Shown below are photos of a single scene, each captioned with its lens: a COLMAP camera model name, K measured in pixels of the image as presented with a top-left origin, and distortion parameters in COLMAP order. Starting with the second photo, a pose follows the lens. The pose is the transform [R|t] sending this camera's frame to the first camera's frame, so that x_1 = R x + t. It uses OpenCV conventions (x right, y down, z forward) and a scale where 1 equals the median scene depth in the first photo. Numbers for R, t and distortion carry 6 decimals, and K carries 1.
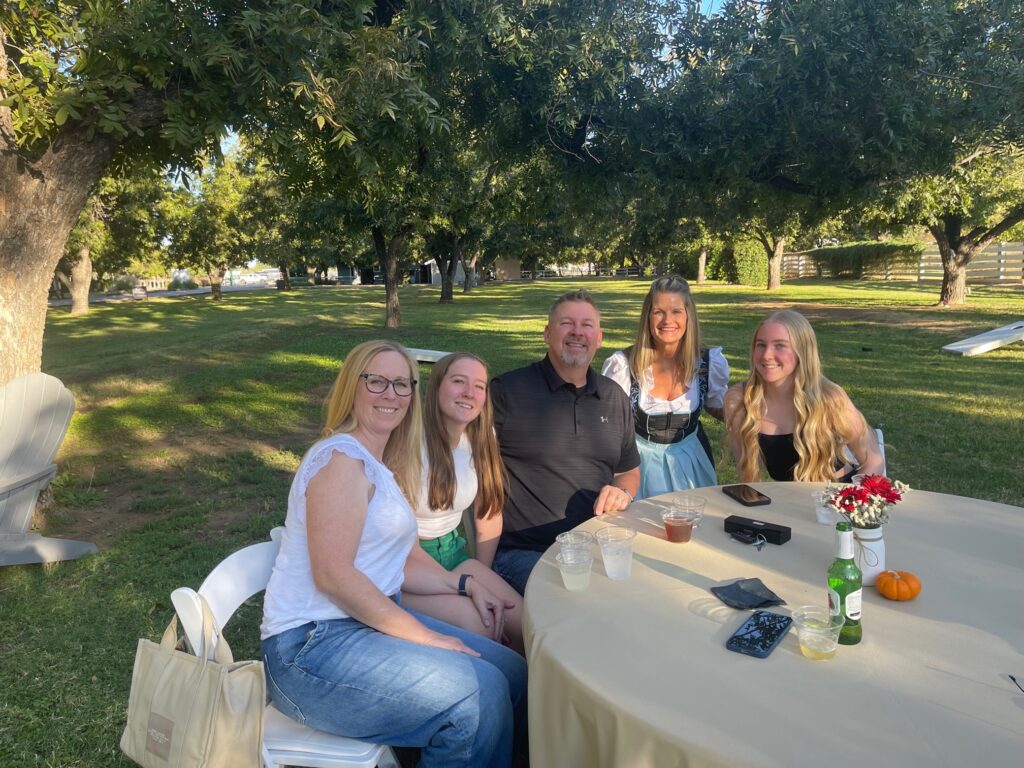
lens RADIAL K [[778.8, 0, 517.7], [0, 778.8, 384.0], [0, 0, 1]] dist [0.071790, -0.092840]
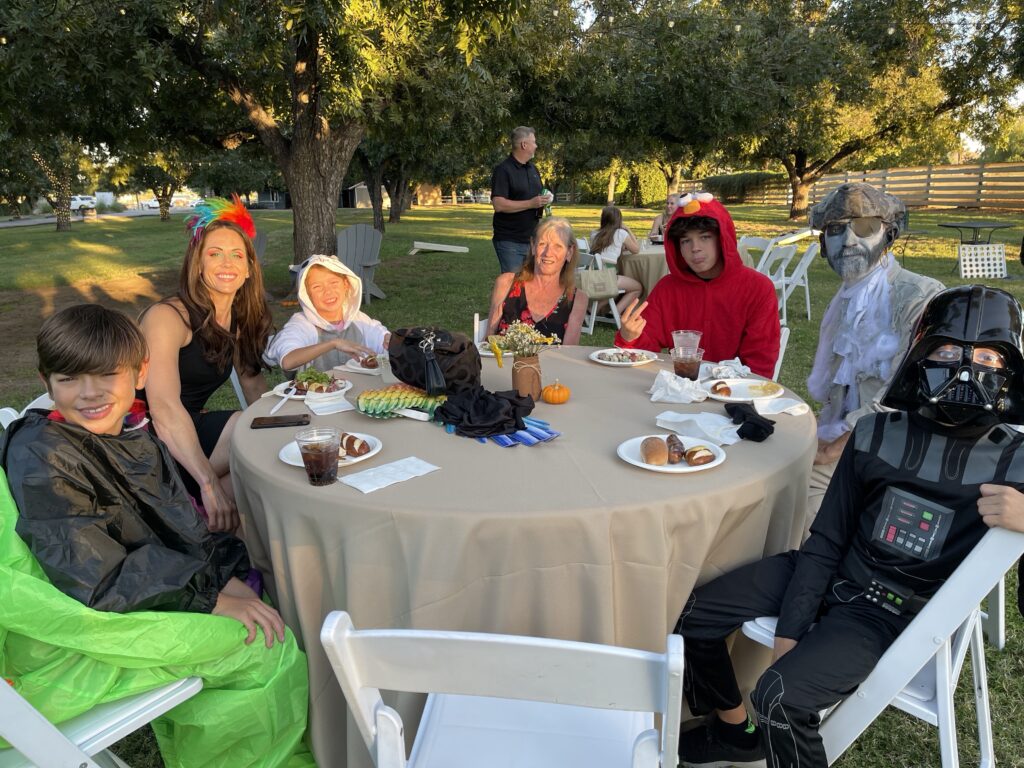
lens RADIAL K [[778.8, 0, 517.7], [0, 778.8, 384.0], [0, 0, 1]] dist [0.071790, -0.092840]
pose [[0.993118, -0.018237, 0.115692, -0.053341], [0.007631, 0.995780, 0.091459, 0.033898], [-0.116871, -0.089947, 0.989066, -0.191574]]
